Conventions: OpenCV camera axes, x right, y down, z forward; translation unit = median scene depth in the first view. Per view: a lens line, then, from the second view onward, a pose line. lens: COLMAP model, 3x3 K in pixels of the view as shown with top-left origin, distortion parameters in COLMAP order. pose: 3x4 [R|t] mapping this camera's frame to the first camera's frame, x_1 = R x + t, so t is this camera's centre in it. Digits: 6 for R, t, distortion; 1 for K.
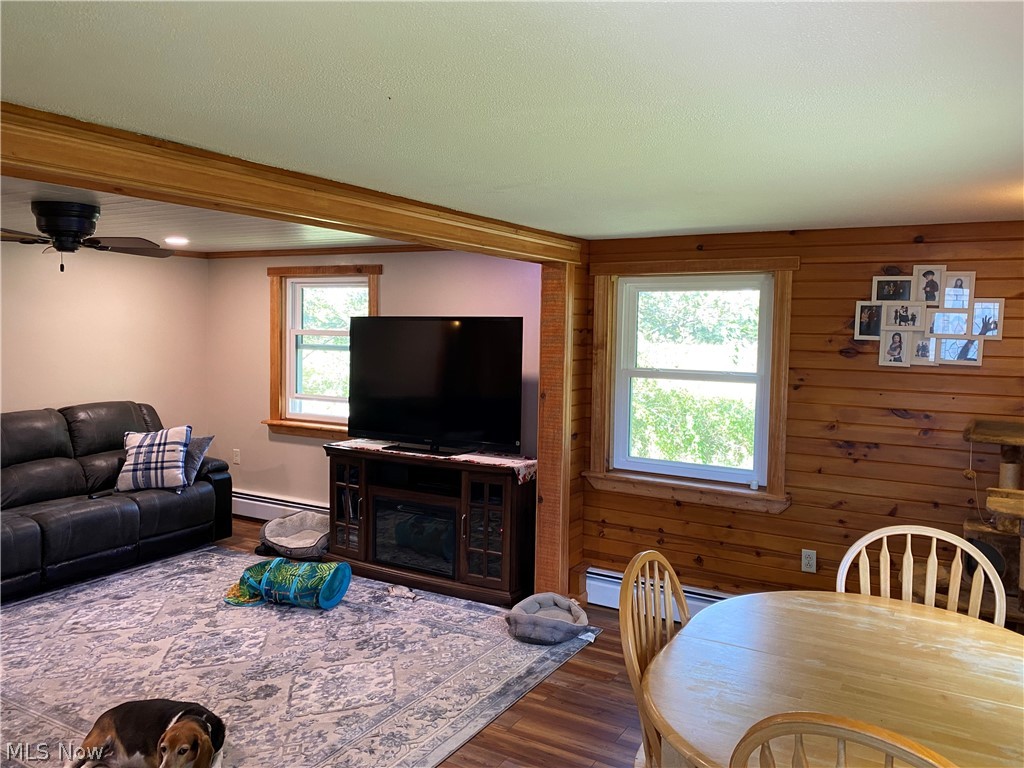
lens RADIAL K [[788.9, 0, 512.1], [0, 788.9, 381.9], [0, 0, 1]] dist [0.002560, -0.016583]
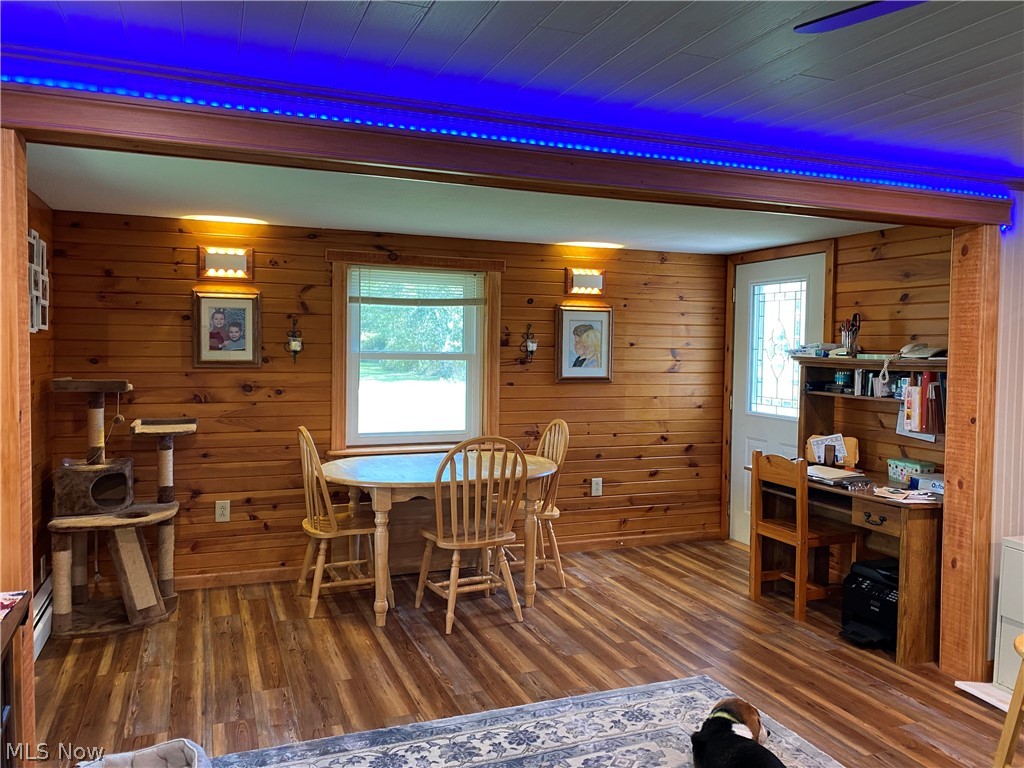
lens RADIAL K [[788.9, 0, 512.6], [0, 788.9, 382.0], [0, 0, 1]] dist [0.002560, -0.016583]
pose [[-0.785460, -0.055775, 0.616395, -0.677805], [0.022840, 0.992640, 0.118925, -0.075512], [-0.618491, 0.107489, -0.778405, 1.652070]]
